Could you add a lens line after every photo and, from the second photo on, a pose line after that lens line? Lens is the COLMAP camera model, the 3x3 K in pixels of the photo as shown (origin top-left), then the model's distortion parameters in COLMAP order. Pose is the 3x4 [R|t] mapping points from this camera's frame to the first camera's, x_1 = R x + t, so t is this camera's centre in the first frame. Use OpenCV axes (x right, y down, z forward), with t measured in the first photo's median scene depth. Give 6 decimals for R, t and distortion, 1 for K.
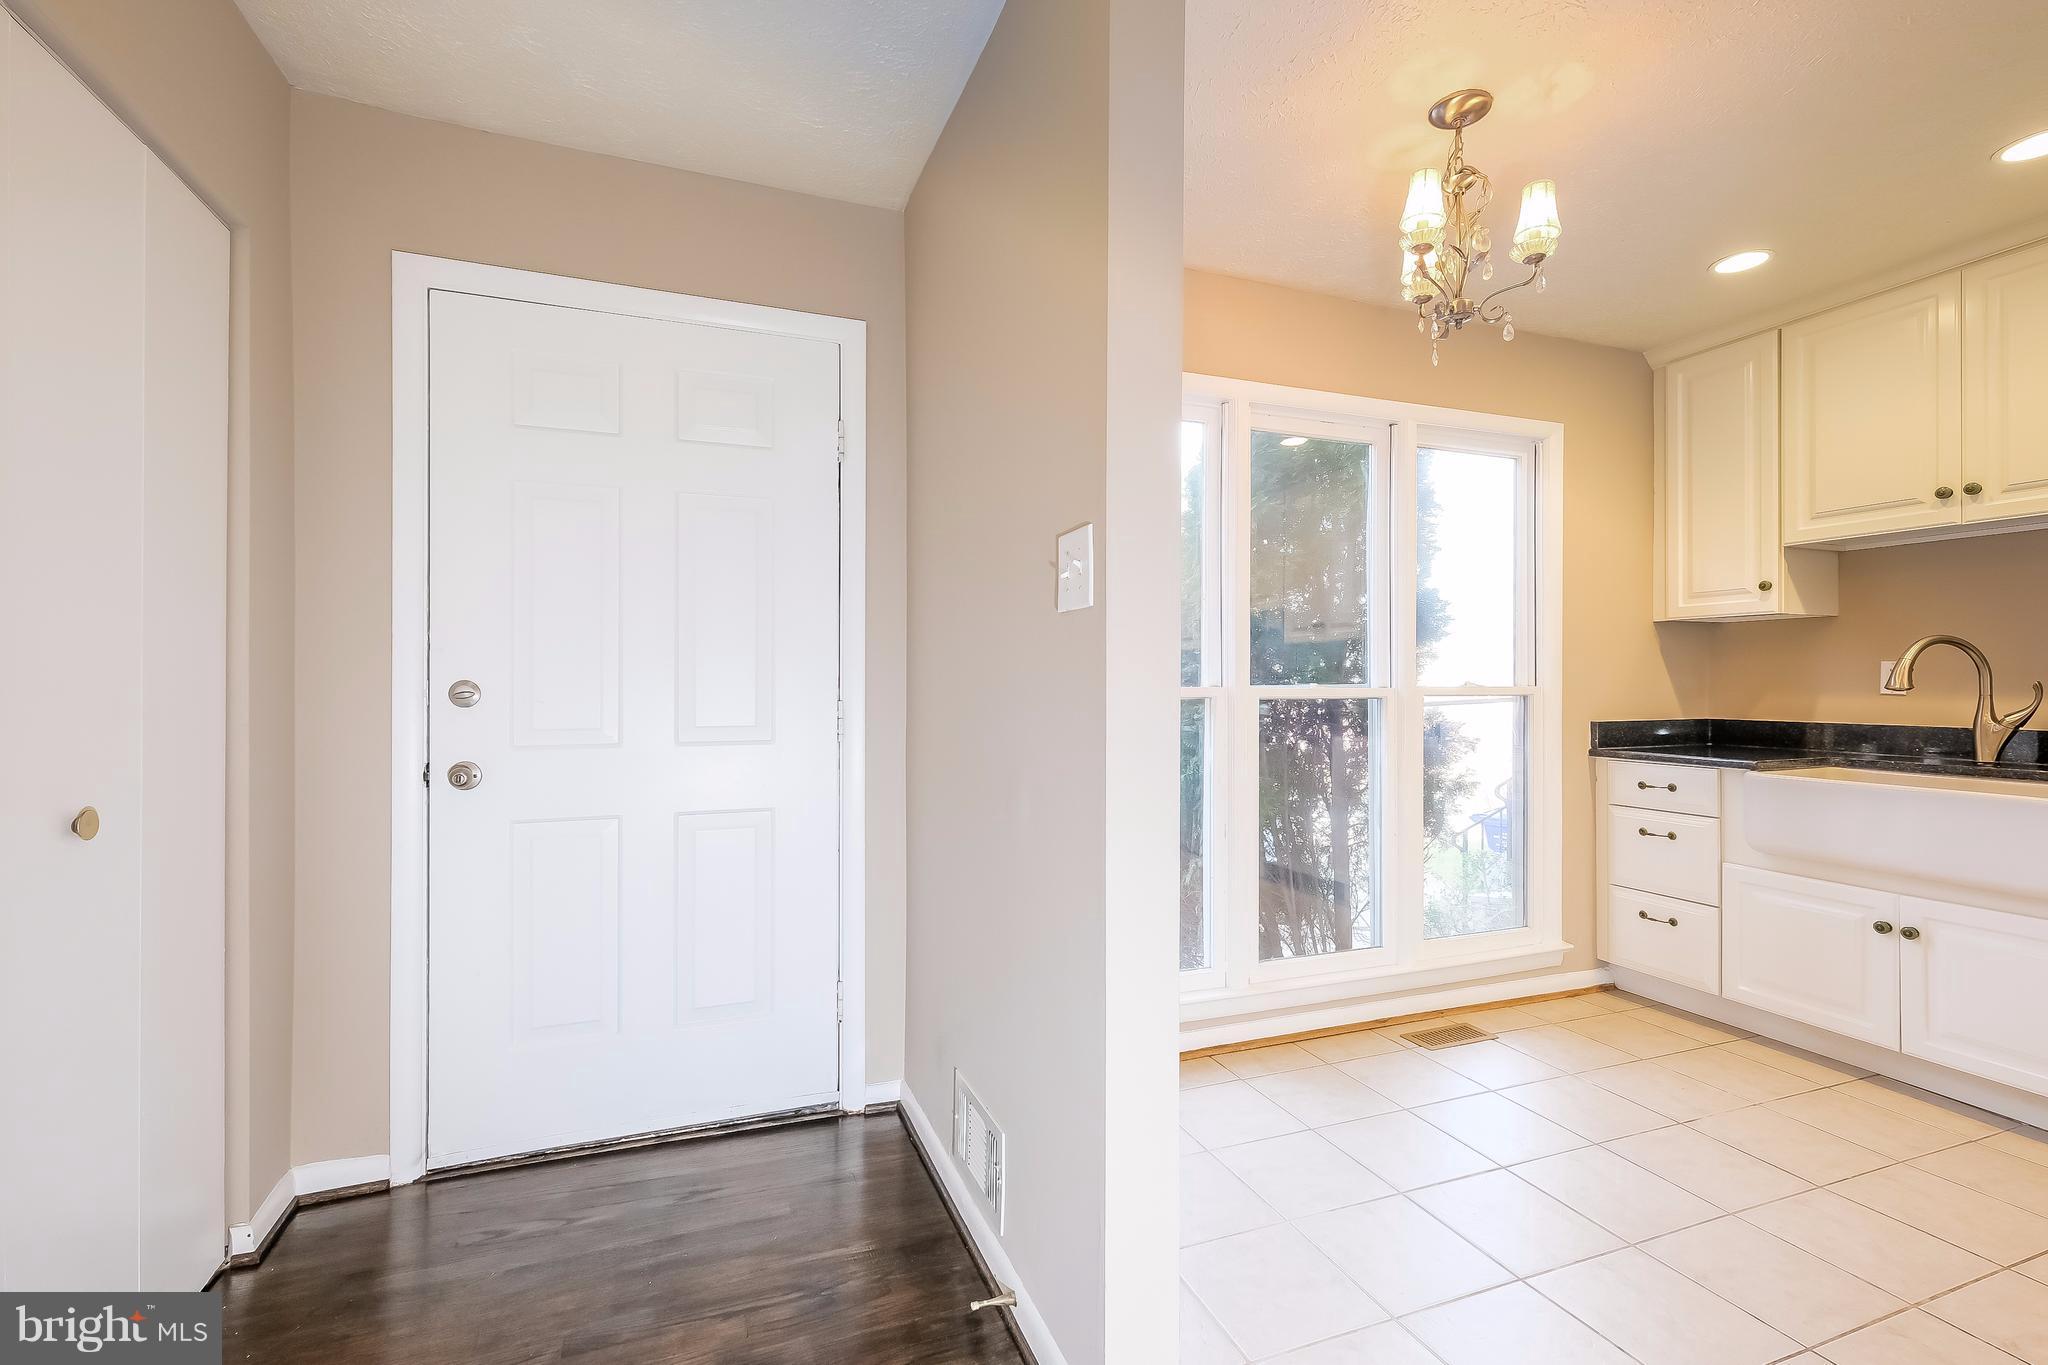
lens RADIAL K [[899.8, 0, 1015.2], [0, 899.8, 679.2], [0, 0, 1]] dist [0.003178, 0.000579]
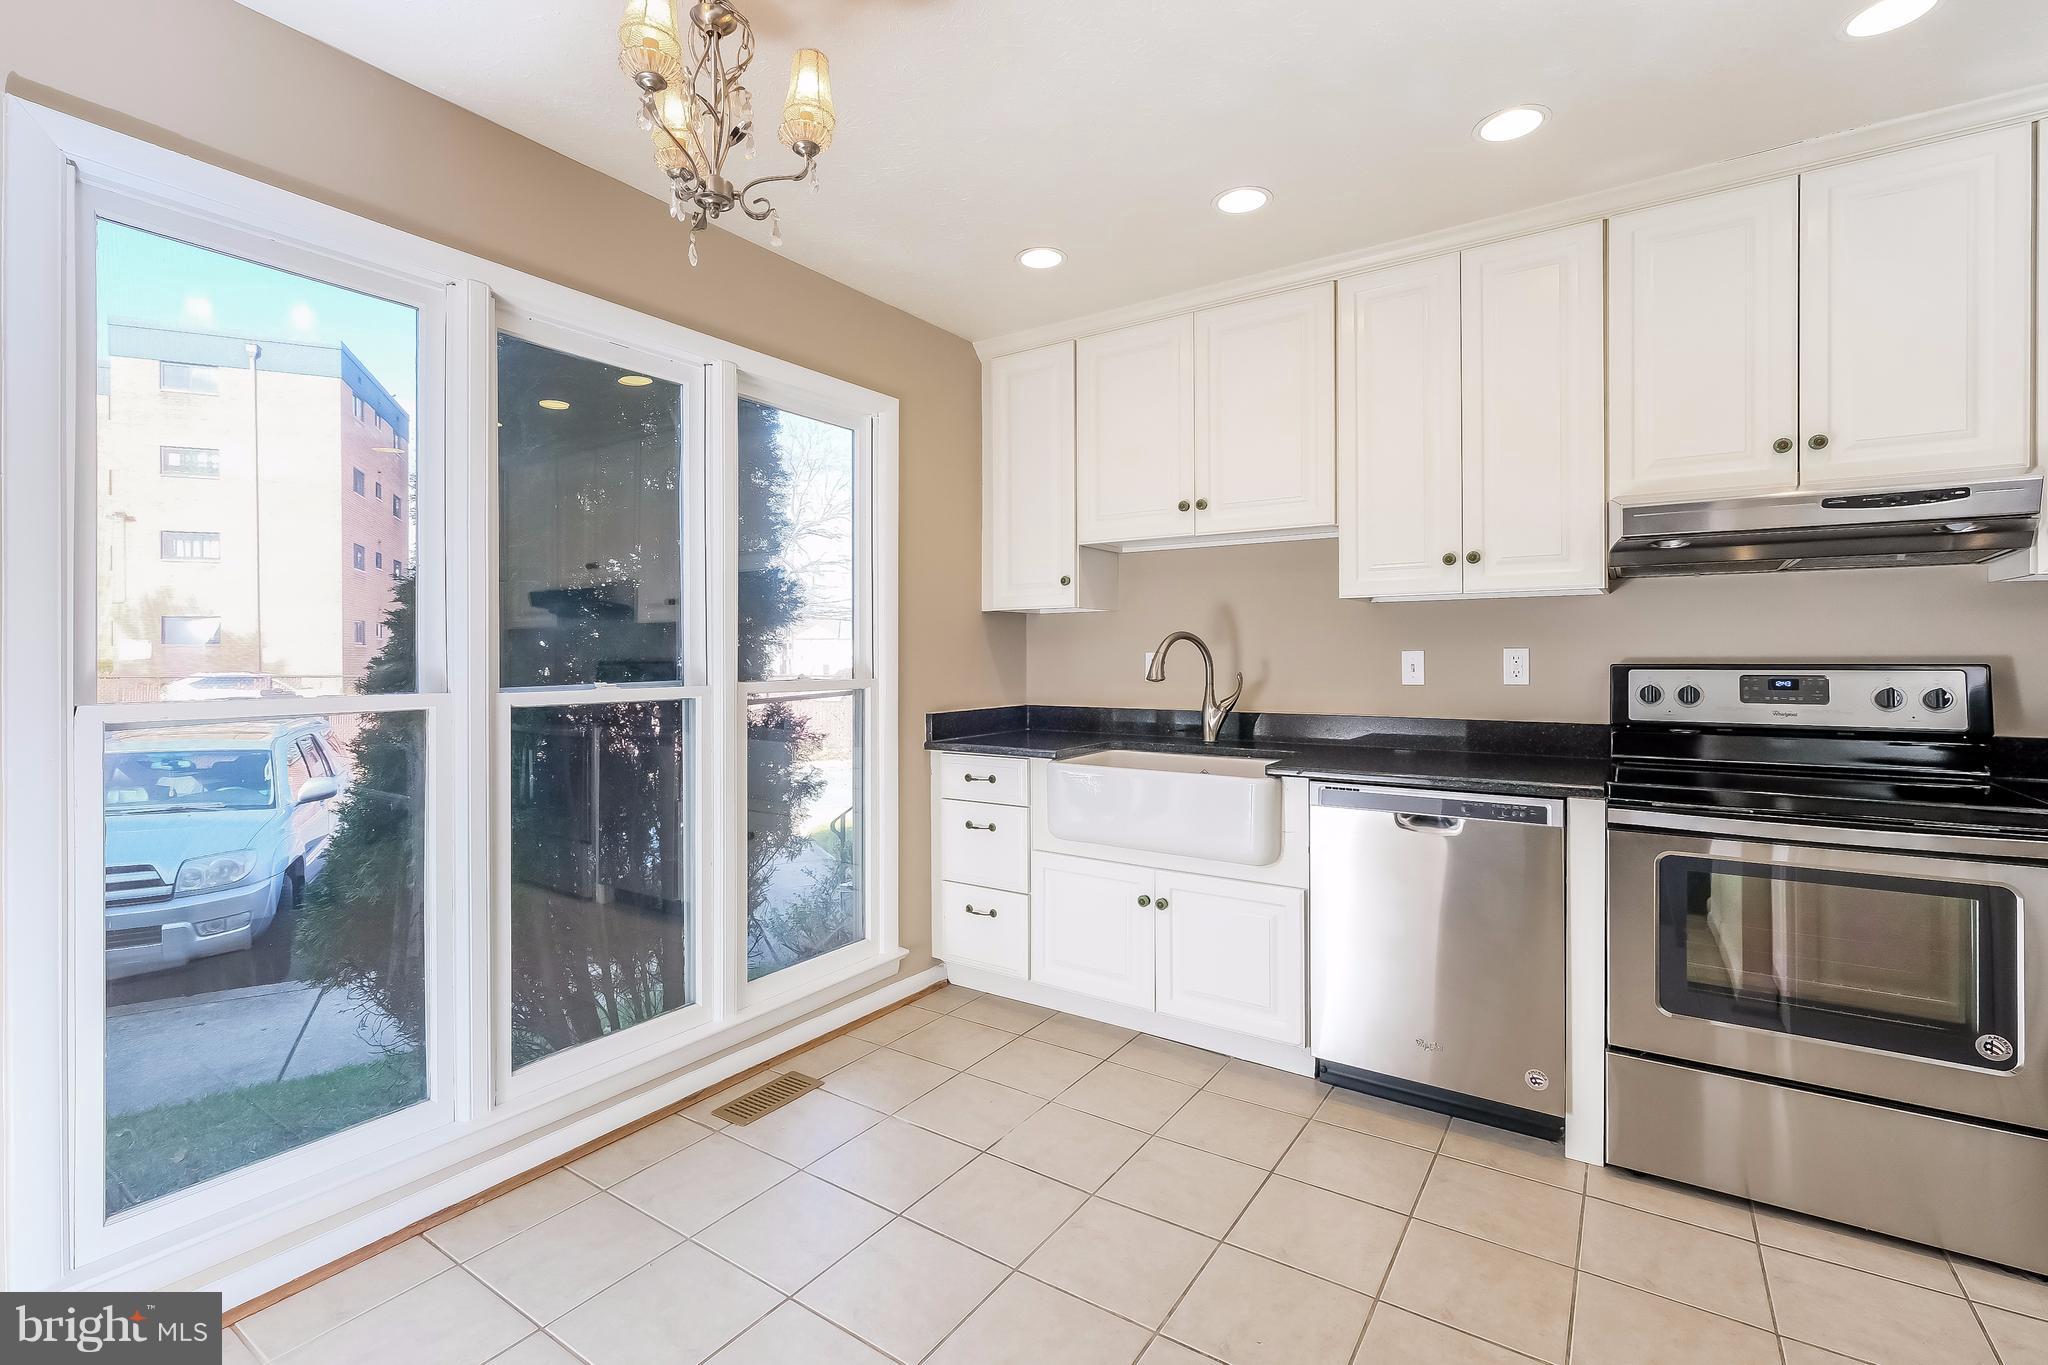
lens RADIAL K [[901.5, 0, 1010.0], [0, 901.5, 658.9], [0, 0, 1]] dist [-0.001810, -0.000385]
pose [[0.822497, -0.006068, 0.568736, 0.175559], [0.001238, 0.999960, 0.008879, -0.021467], [-0.568767, -0.006599, 0.822472, 0.166103]]
